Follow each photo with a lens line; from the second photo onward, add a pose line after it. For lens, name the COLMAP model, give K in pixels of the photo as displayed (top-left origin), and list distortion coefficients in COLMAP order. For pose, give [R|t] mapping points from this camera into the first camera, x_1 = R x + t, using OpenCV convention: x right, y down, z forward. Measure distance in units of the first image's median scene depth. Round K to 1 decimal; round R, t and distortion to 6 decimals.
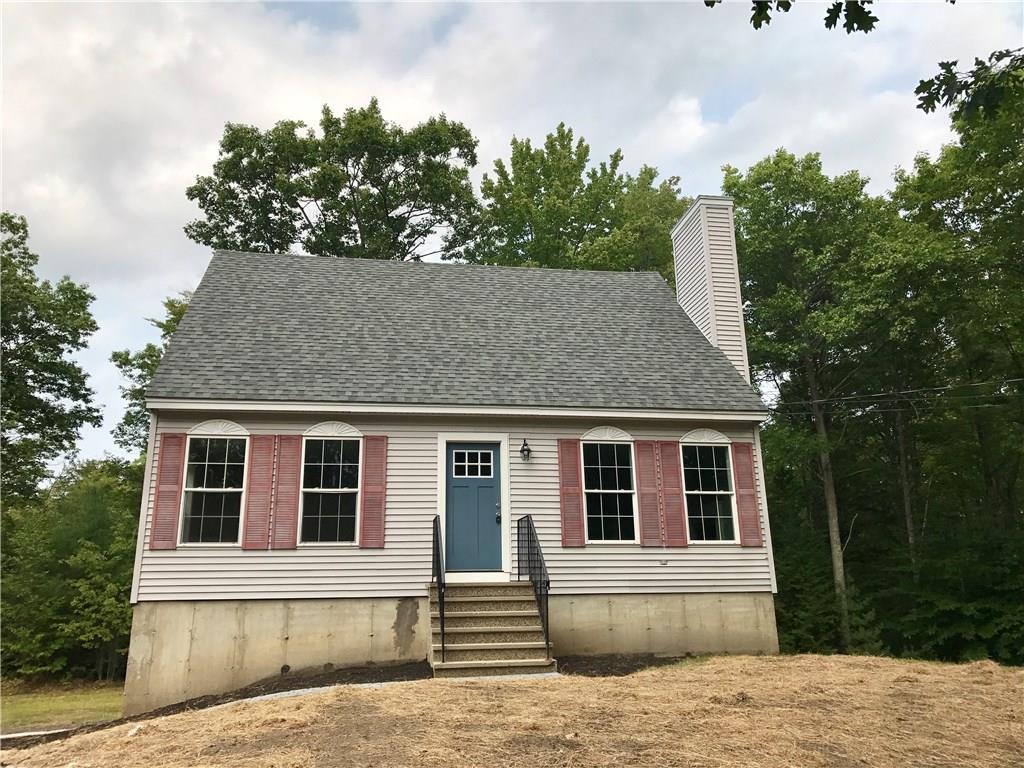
lens RADIAL K [[859.1, 0, 509.7], [0, 859.1, 345.8], [0, 0, 1]] dist [0.049585, -0.070242]
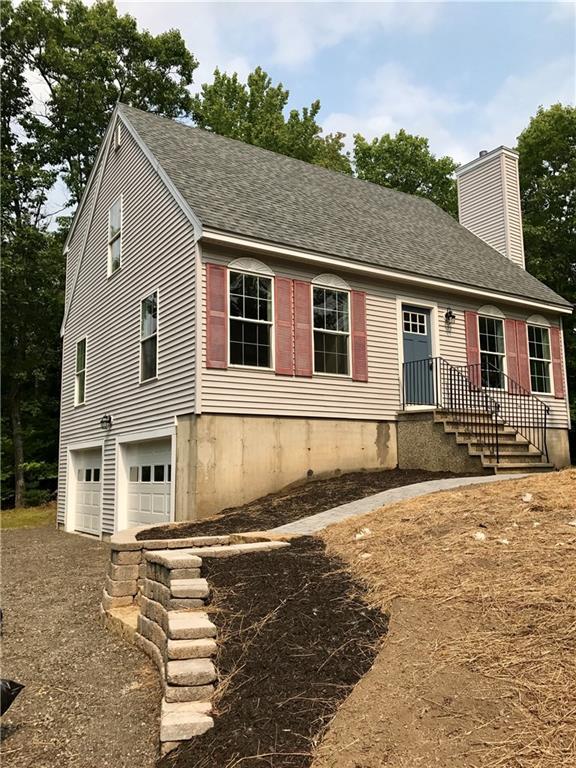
lens RADIAL K [[644.3, 0, 296.3], [0, 644.3, 365.9], [0, 0, 1]] dist [0.049585, -0.070242]
pose [[0.905191, 0.073392, 0.418620, -0.610267], [-0.132375, 0.984667, 0.113608, 0.117390], [-0.403864, -0.158252, 0.901028, 0.205240]]
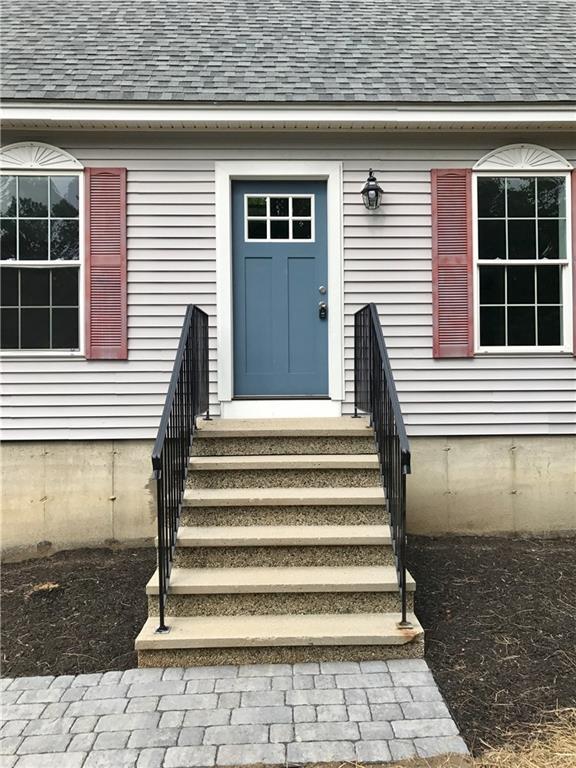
lens RADIAL K [[644.3, 0, 294.2], [0, 644.3, 379.2], [0, 0, 1]] dist [0.049585, -0.070242]
pose [[0.990939, 0.008226, -0.134063, 0.026480], [0.031180, 0.956767, 0.289178, 0.118757], [0.130646, -0.290738, 0.947841, 0.573736]]
